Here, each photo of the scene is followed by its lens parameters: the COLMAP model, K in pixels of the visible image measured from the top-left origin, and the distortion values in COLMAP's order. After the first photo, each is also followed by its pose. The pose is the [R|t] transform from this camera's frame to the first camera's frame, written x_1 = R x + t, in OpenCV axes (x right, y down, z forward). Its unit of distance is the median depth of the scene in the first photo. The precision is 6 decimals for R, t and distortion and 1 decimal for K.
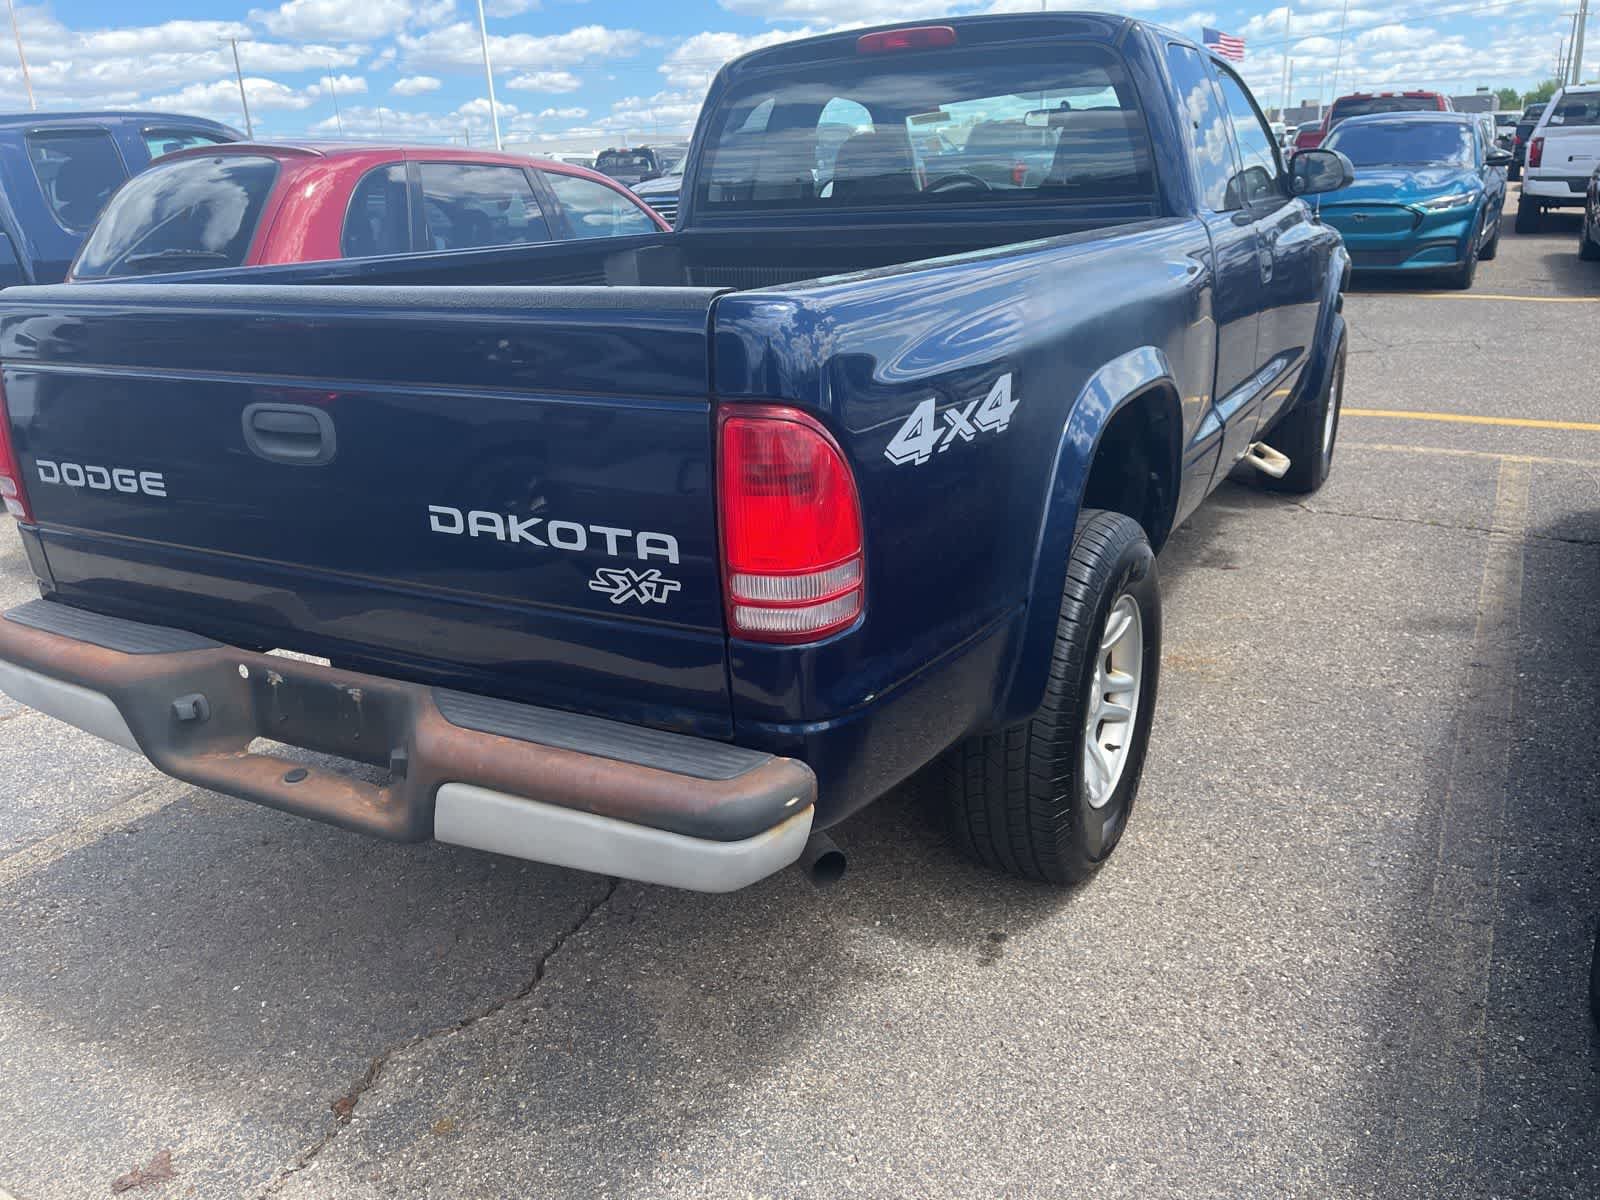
lens RADIAL K [[1219.1, 0, 802.4], [0, 1219.1, 603.9], [0, 0, 1]] dist [0.081669, -0.110206]
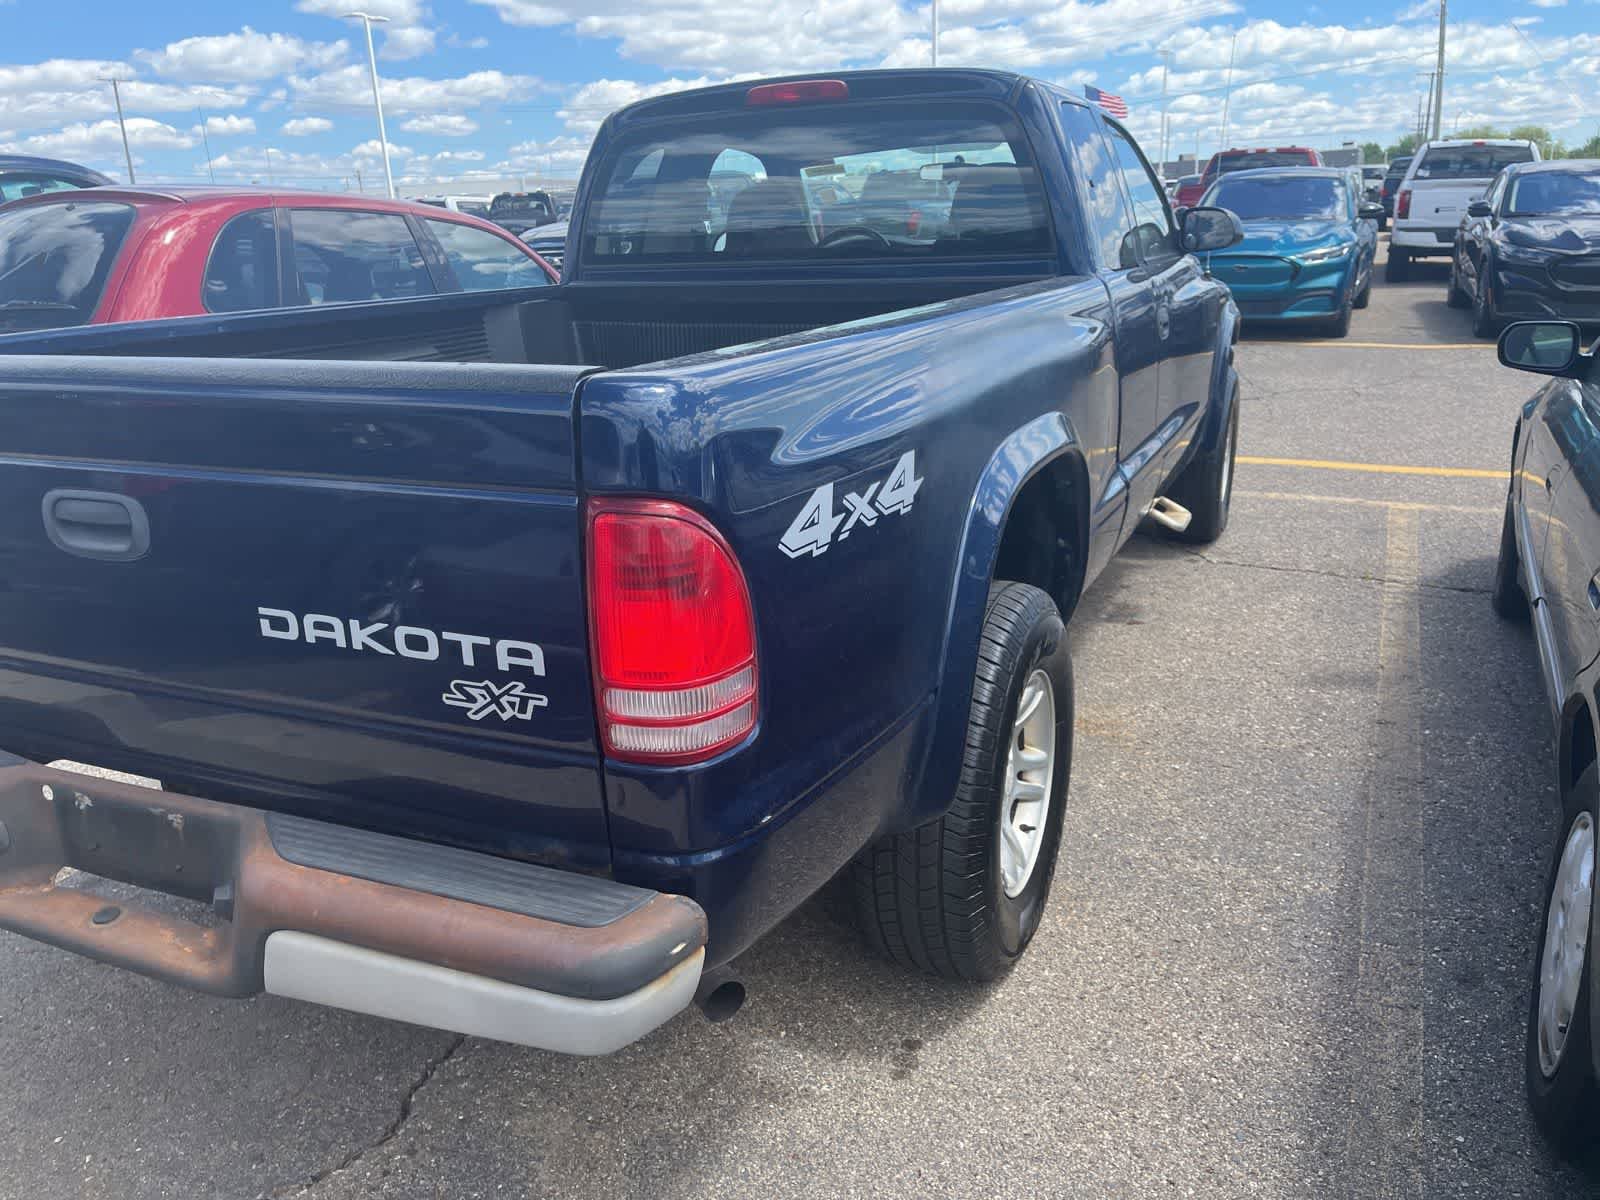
lens RADIAL K [[1219.1, 0, 805.2], [0, 1219.1, 591.5], [0, 0, 1]] dist [0.081669, -0.110206]
pose [[0.996754, -0.015151, 0.079066, 0.008709], [0.018452, 0.998981, -0.041177, -0.029103], [-0.078362, 0.042502, 0.996019, 0.058126]]
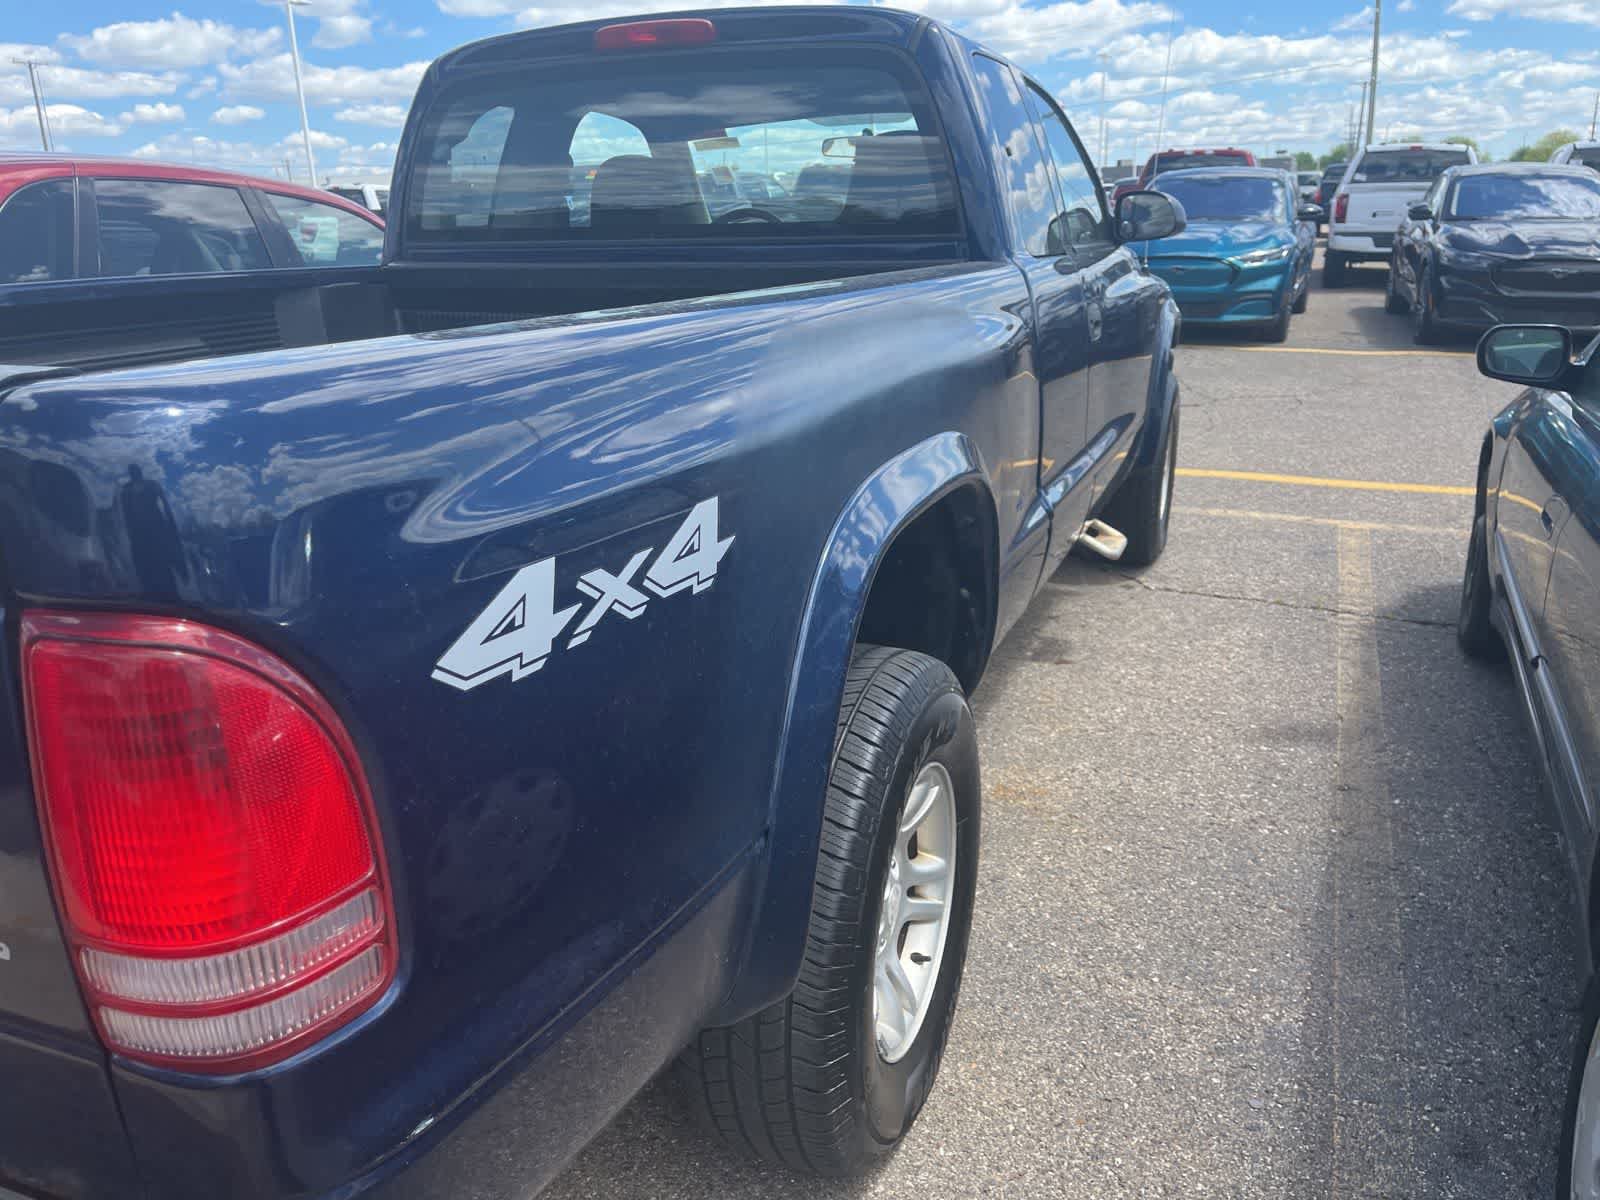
lens RADIAL K [[1219.1, 0, 805.6], [0, 1219.1, 586.8], [0, 0, 1]] dist [0.081669, -0.110206]
pose [[0.992048, -0.012764, 0.125210, 0.088989], [0.018342, 0.998885, -0.043503, -0.074593], [-0.124515, 0.045454, 0.991176, 0.246992]]
